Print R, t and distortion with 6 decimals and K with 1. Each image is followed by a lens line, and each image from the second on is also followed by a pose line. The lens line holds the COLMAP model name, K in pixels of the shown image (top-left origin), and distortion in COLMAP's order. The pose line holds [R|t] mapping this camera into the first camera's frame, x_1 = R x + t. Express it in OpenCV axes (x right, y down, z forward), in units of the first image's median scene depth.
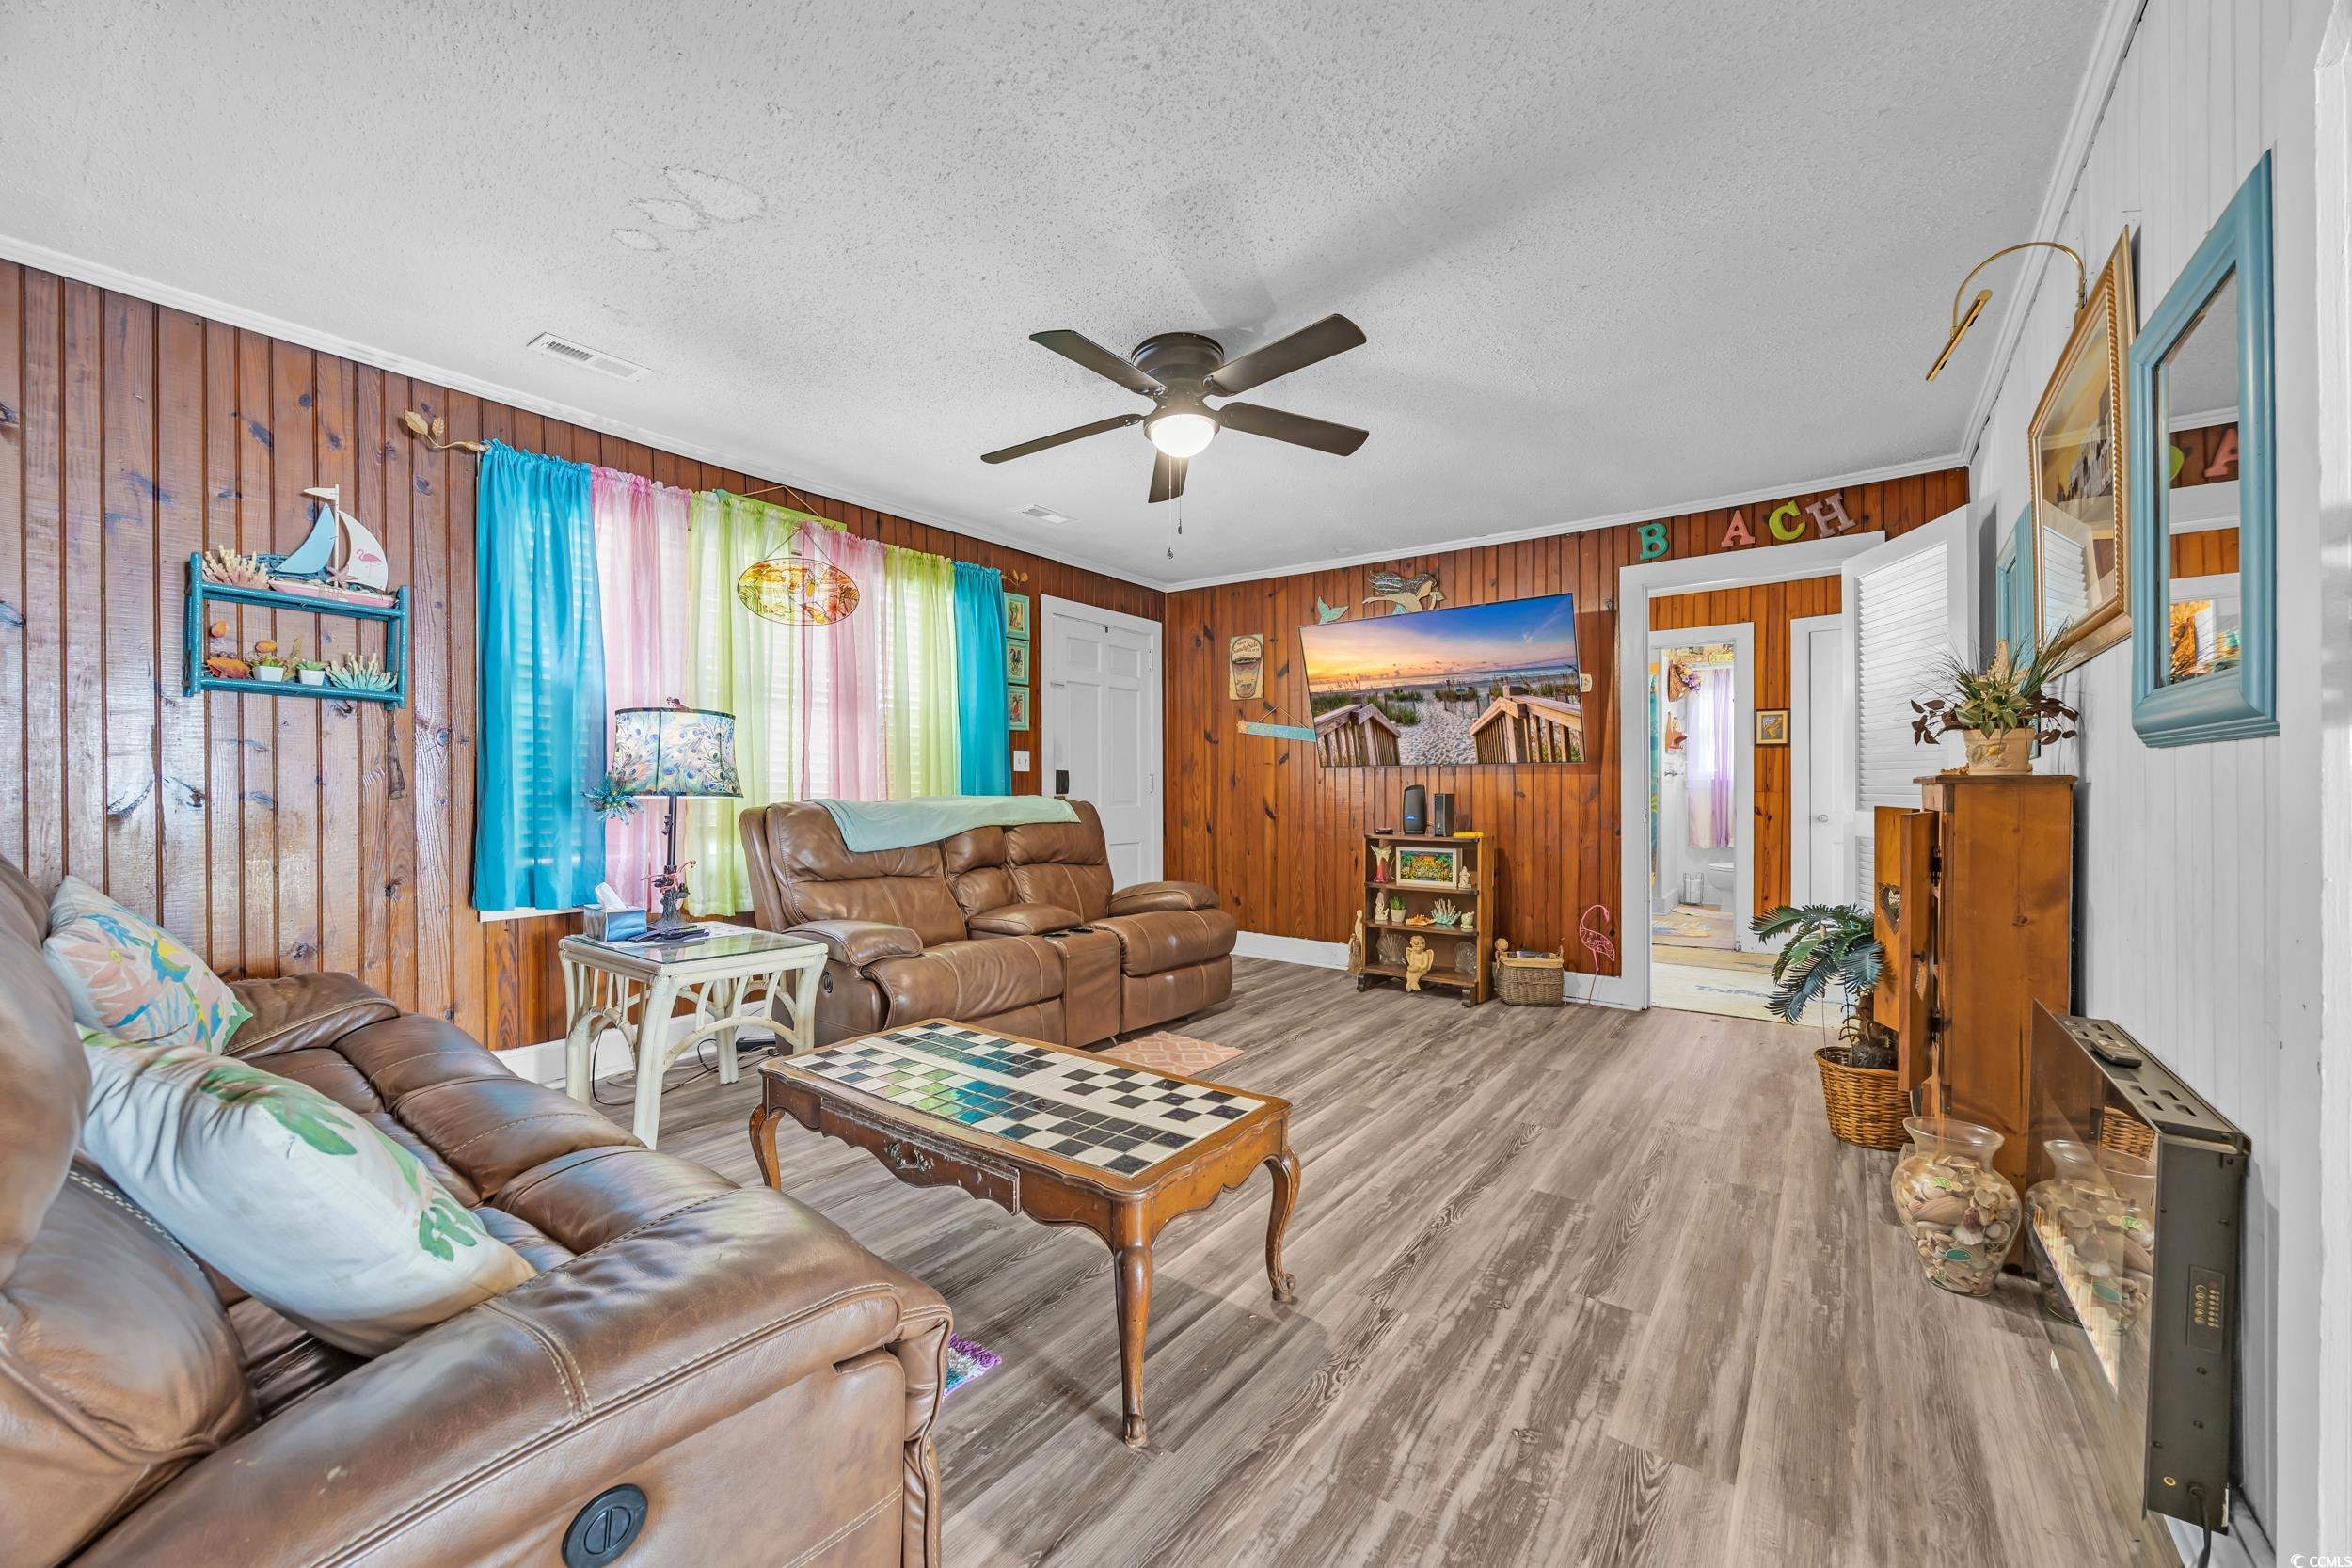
lens RADIAL K [[897.2, 0, 1175.2], [0, 897.2, 787.8], [0, 0, 1]] dist [-0.003163, 0.000169]
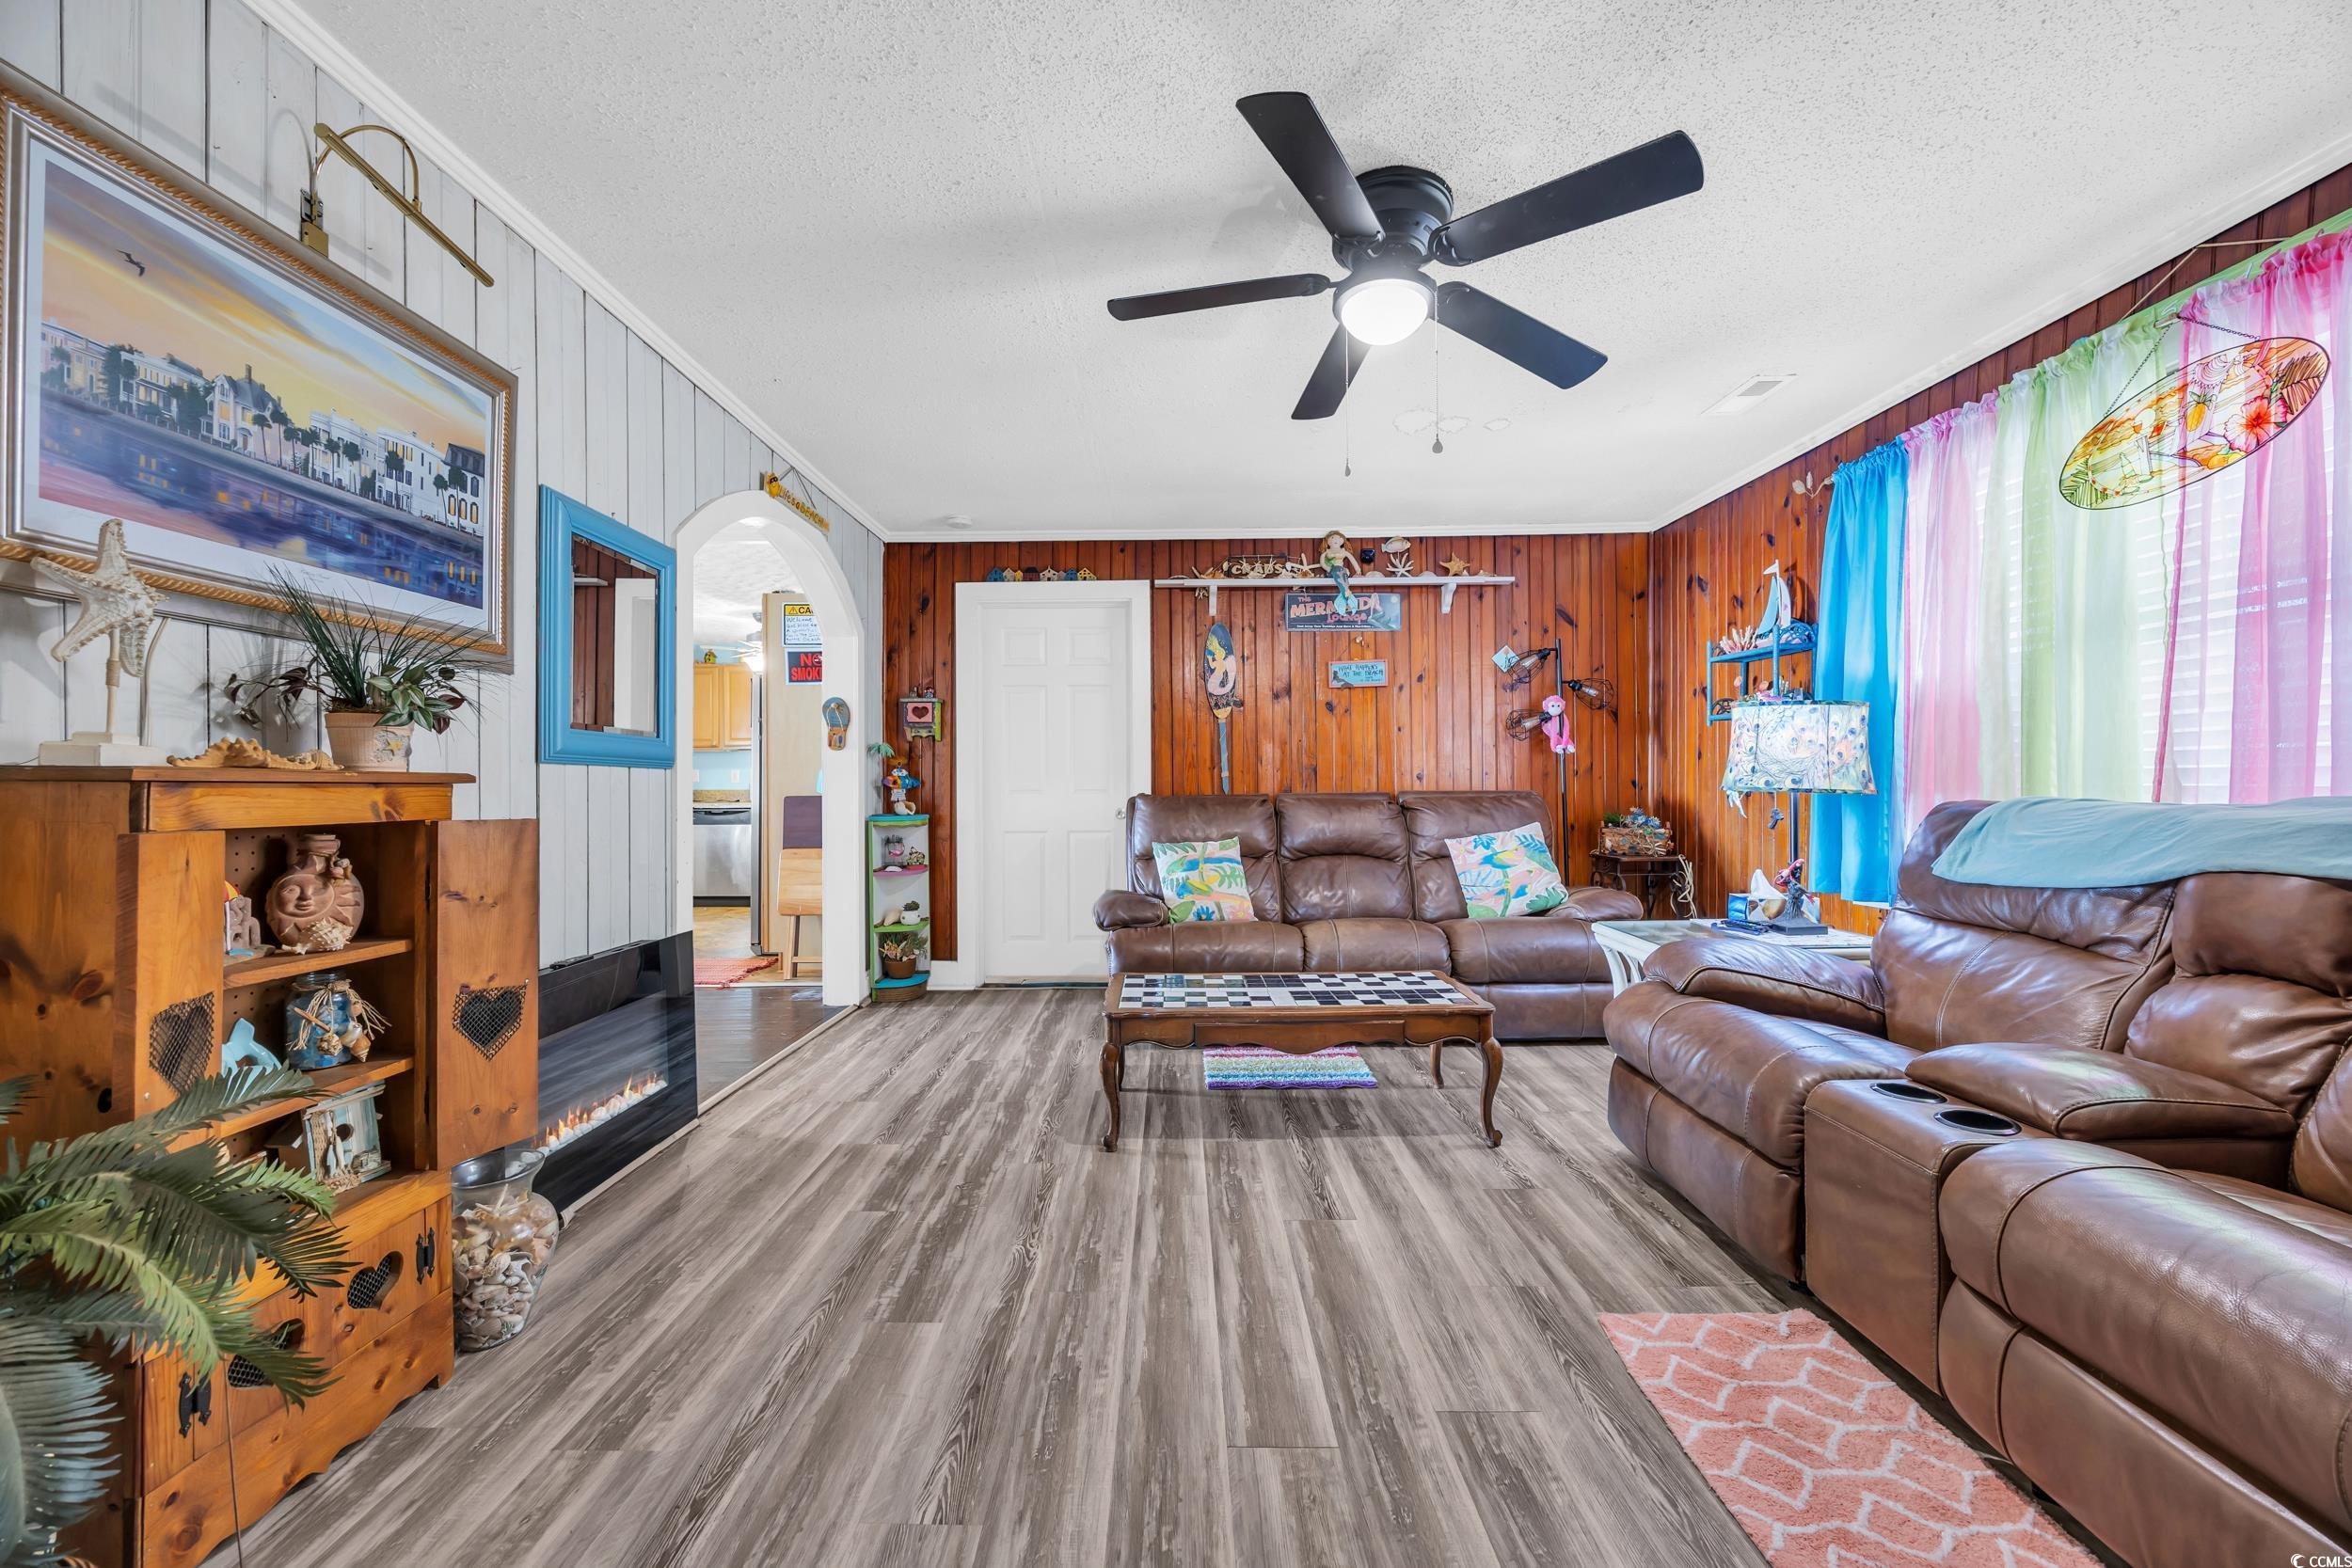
lens RADIAL K [[897.2, 0, 1176.1], [0, 897.2, 786.9], [0, 0, 1]] dist [-0.003163, 0.000169]
pose [[-0.803091, 0.005880, -0.595828, 0.606780], [0.009056, 0.999956, -0.002337, 0.002631], [0.595788, -0.007272, -0.803109, 1.528962]]
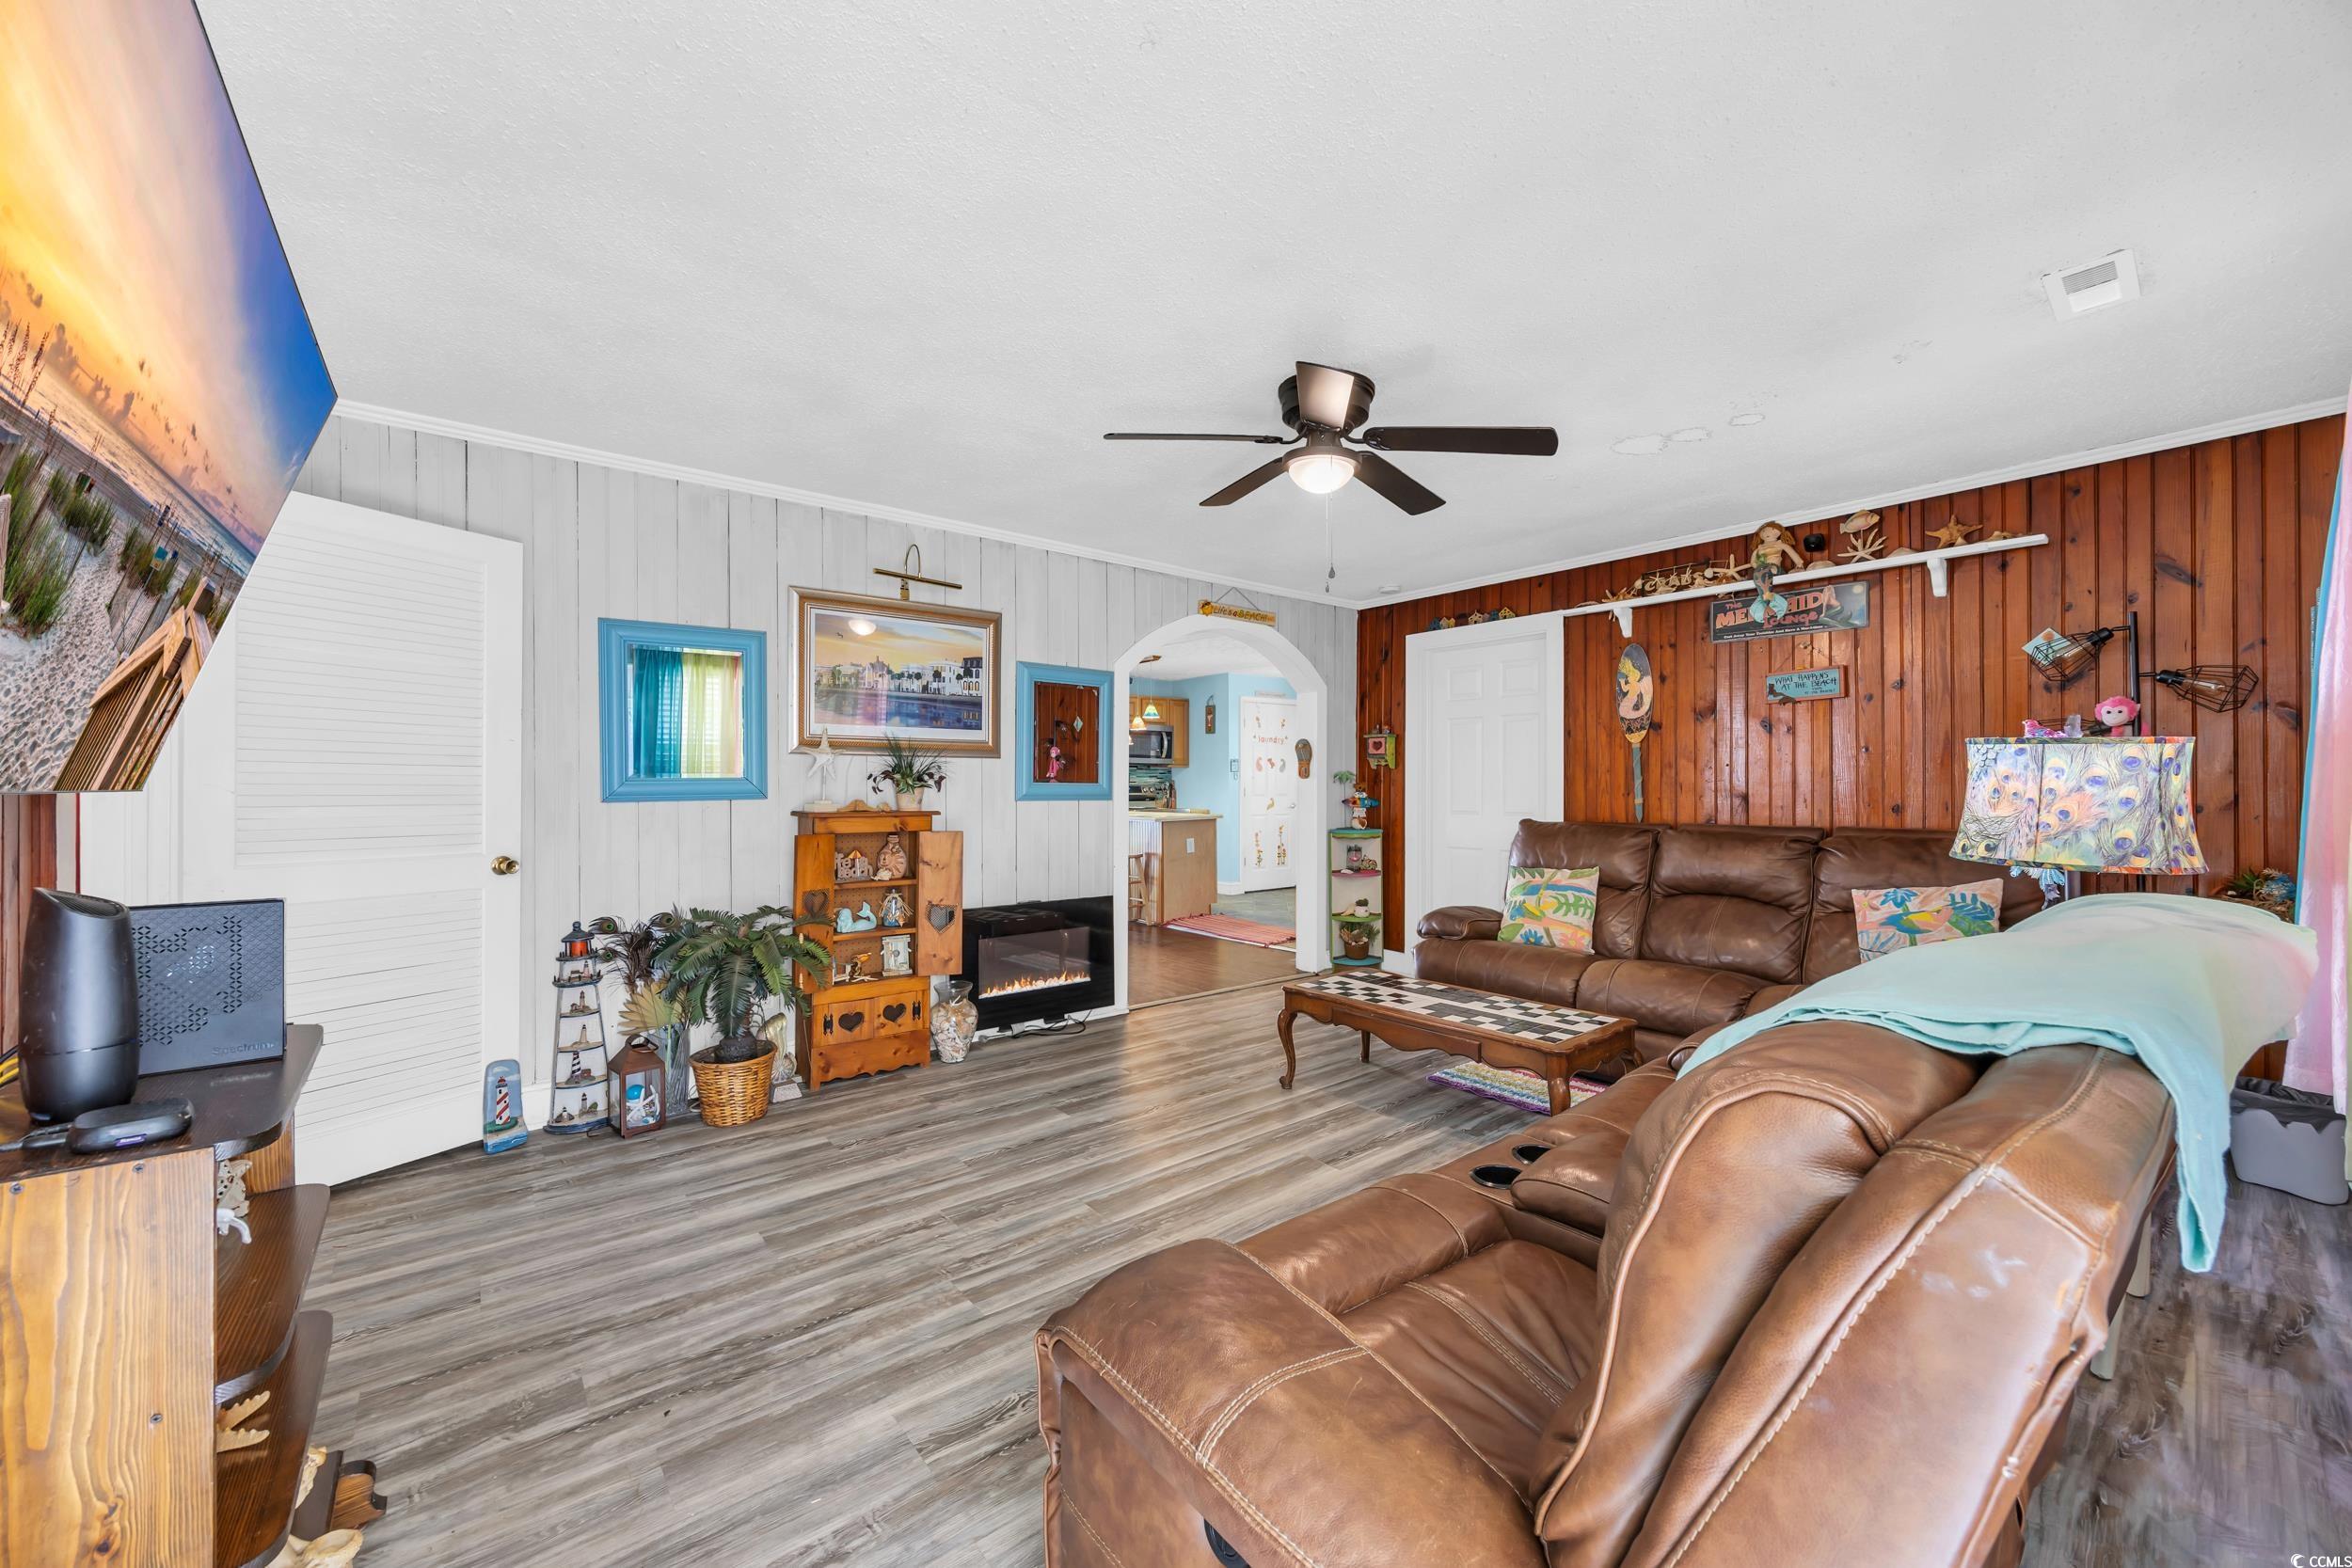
lens RADIAL K [[897.2, 0, 1153.5], [0, 897.2, 784.7], [0, 0, 1]] dist [-0.003163, 0.000169]
pose [[-0.965455, 0.000326, 0.260569, -0.073803], [-0.000814, 0.999991, -0.004267, -0.048374], [-0.260568, -0.004331, -0.965446, 2.036089]]
